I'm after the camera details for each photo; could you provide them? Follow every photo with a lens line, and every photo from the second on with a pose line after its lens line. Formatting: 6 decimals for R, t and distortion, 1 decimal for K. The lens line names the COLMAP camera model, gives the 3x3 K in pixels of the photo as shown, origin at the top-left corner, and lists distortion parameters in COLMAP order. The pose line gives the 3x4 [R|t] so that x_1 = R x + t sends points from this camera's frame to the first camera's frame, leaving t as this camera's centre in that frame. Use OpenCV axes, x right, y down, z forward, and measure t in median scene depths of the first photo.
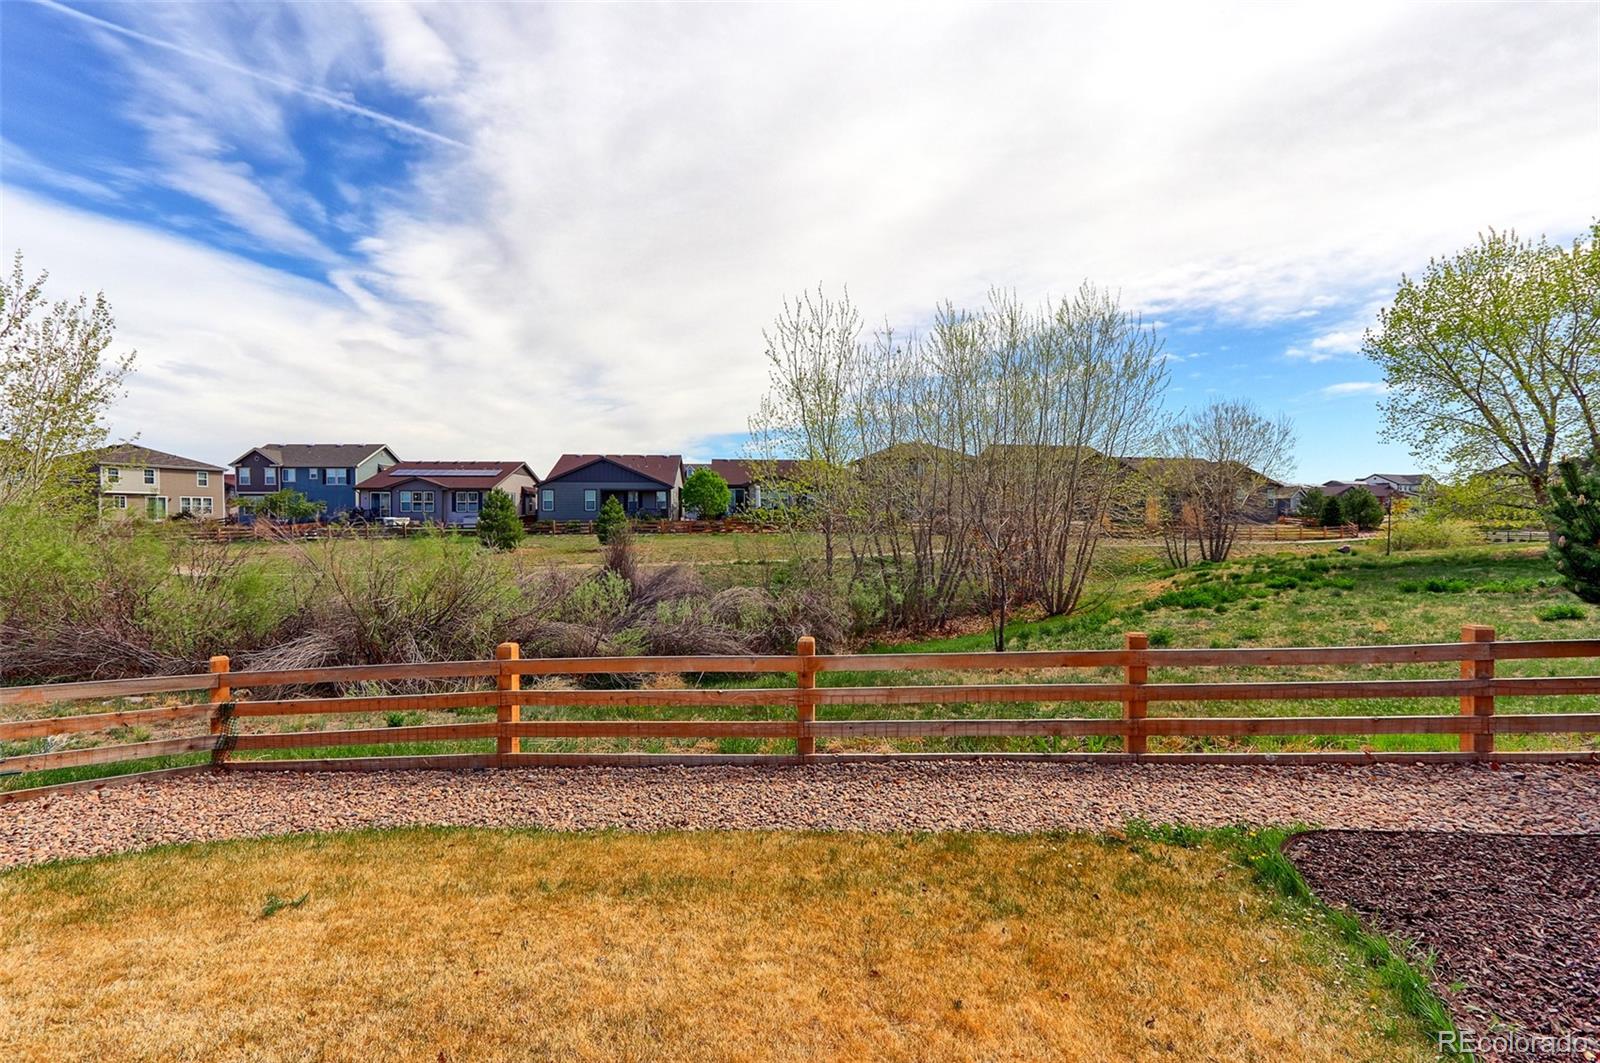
lens RADIAL K [[730.9, 0, 785.8], [0, 730.9, 521.9], [0, 0, 1]] dist [0.003099, 0.000365]
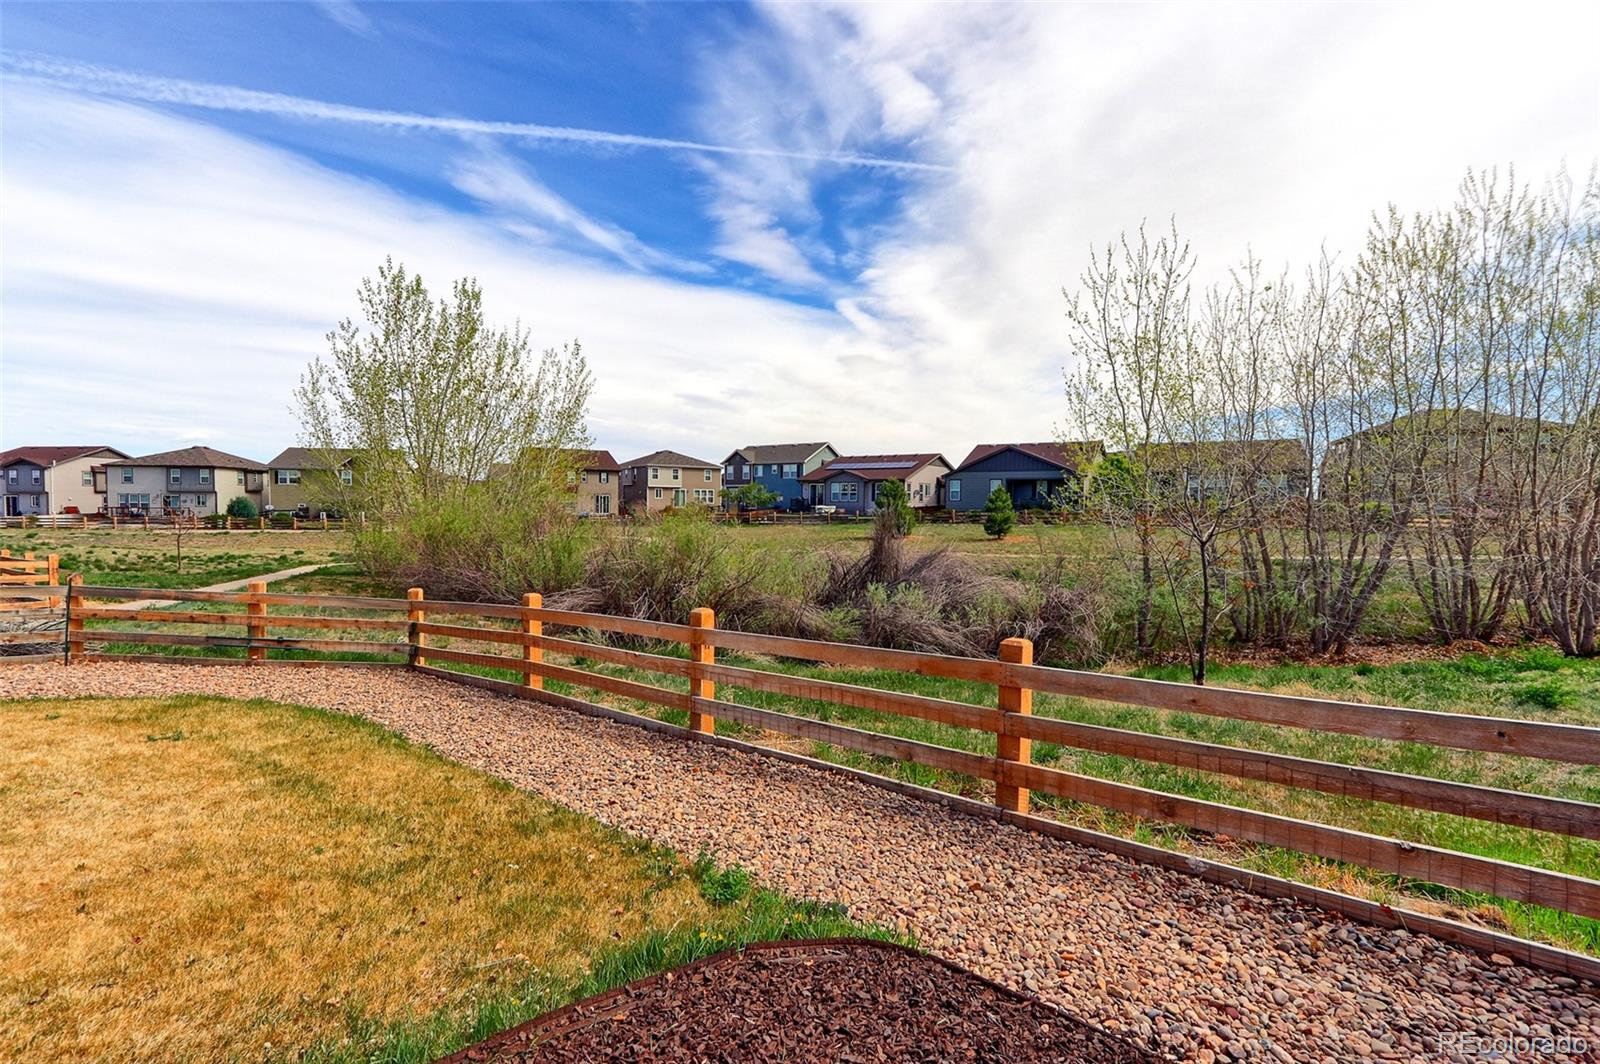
lens RADIAL K [[730.9, 0, 785.8], [0, 730.9, 522.4], [0, 0, 1]] dist [0.003099, 0.000365]
pose [[0.824067, 0.020296, -0.566128, 0.145034], [-0.013835, 0.999781, 0.015704, 0.006451], [0.566323, -0.005108, 0.824168, 0.061667]]
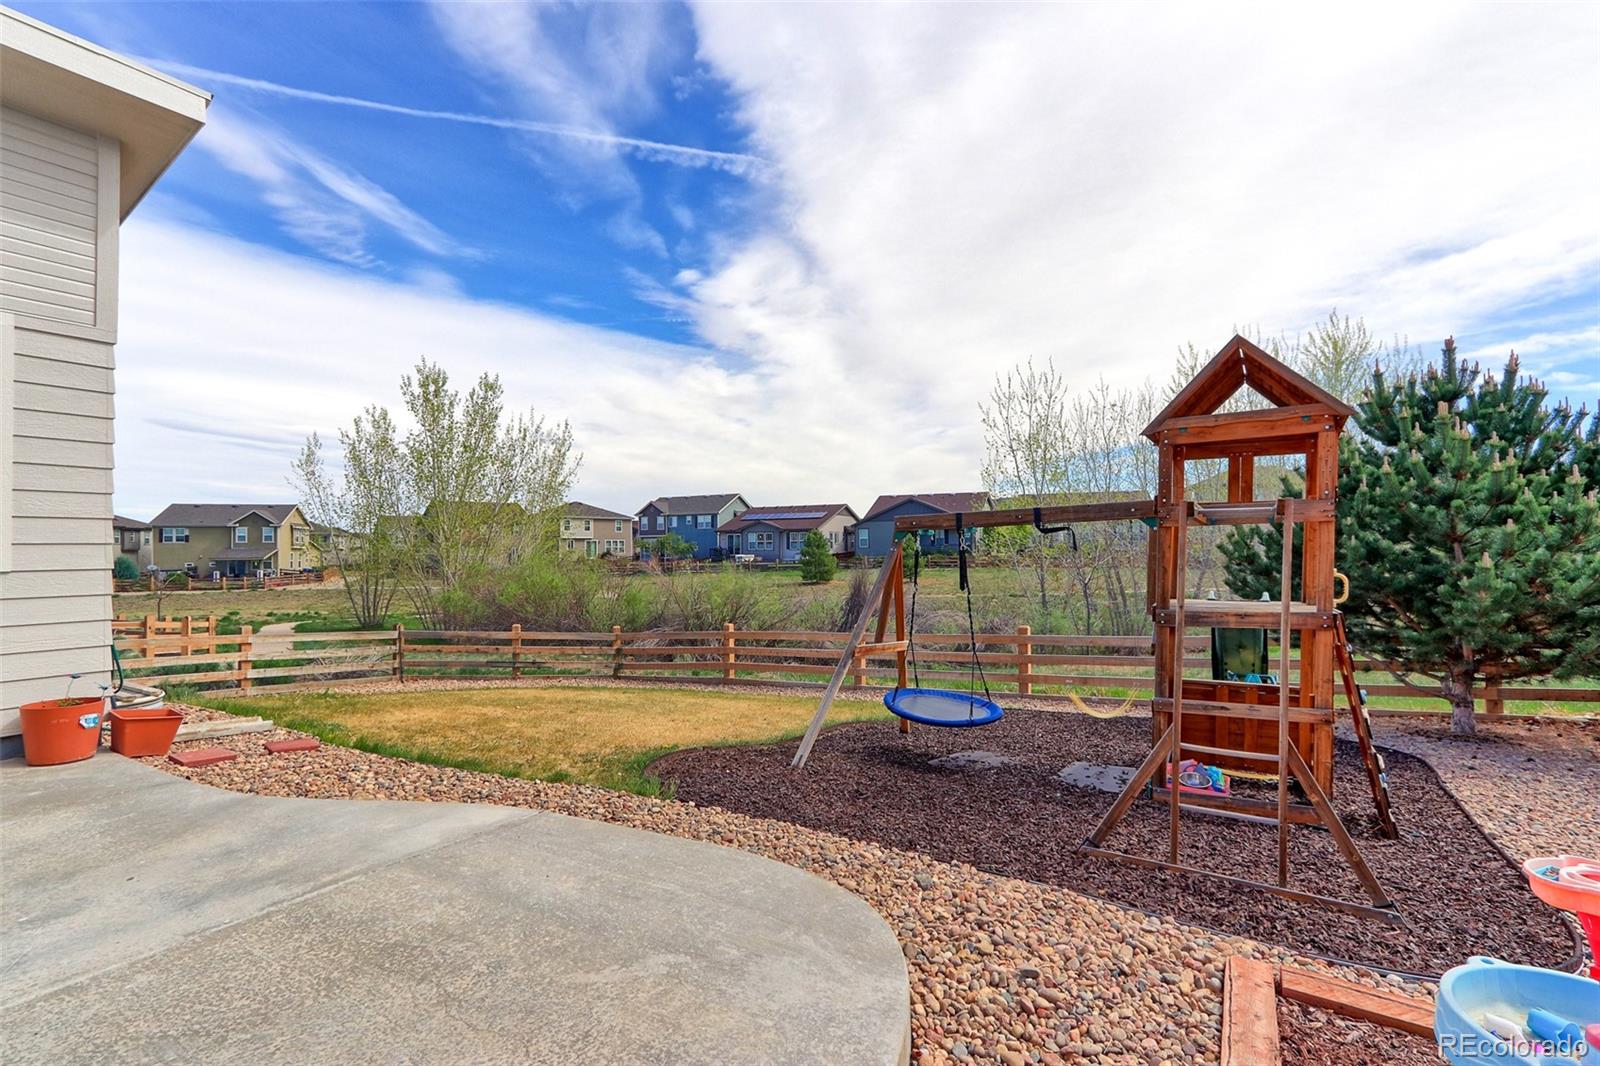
lens RADIAL K [[740.9, 0, 776.1], [0, 740.9, 516.2], [0, 0, 1]] dist [-0.001720, 0.000039]
pose [[0.894007, -0.030668, -0.447002, 0.158203], [0.006833, 0.998472, -0.054838, -0.004451], [0.448001, 0.045971, 0.892851, -0.188927]]
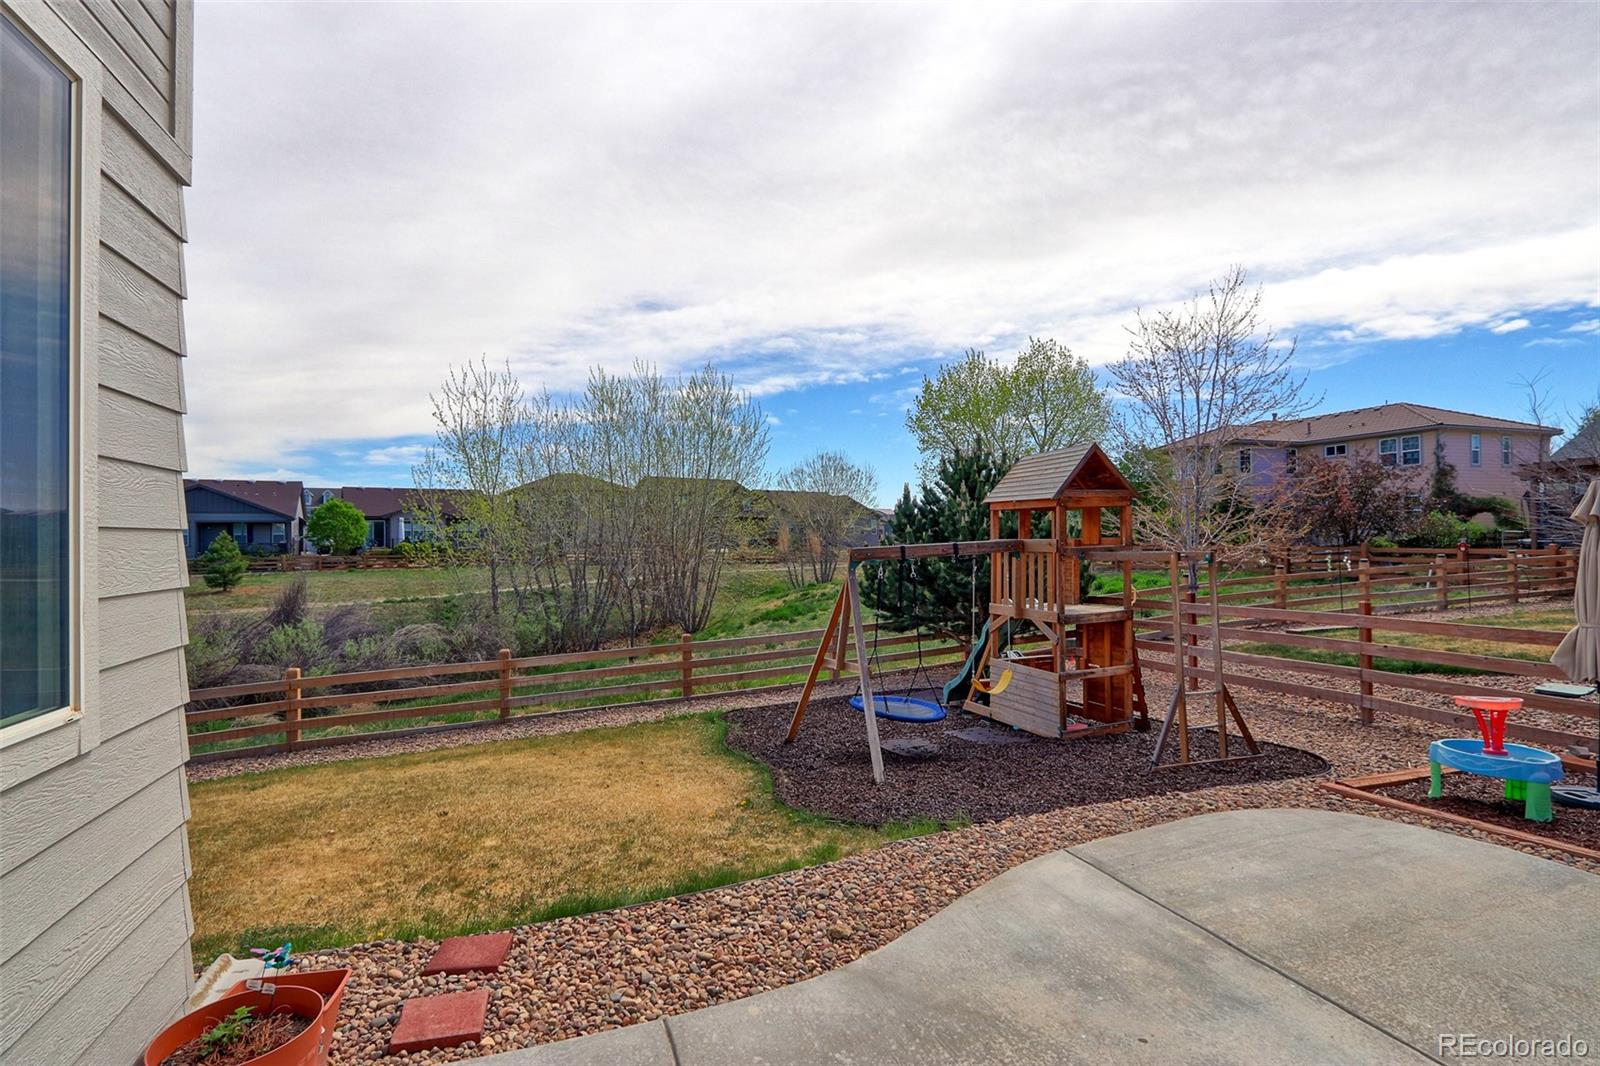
lens RADIAL K [[773.3, 0, 789.4], [0, 773.3, 538.7], [0, 0, 1]] dist [-0.001208, -0.000175]
pose [[0.901486, -0.010725, 0.432676, -0.032367], [0.014267, 0.999886, -0.004940, -0.017747], [-0.432574, 0.010626, 0.901536, -0.197910]]
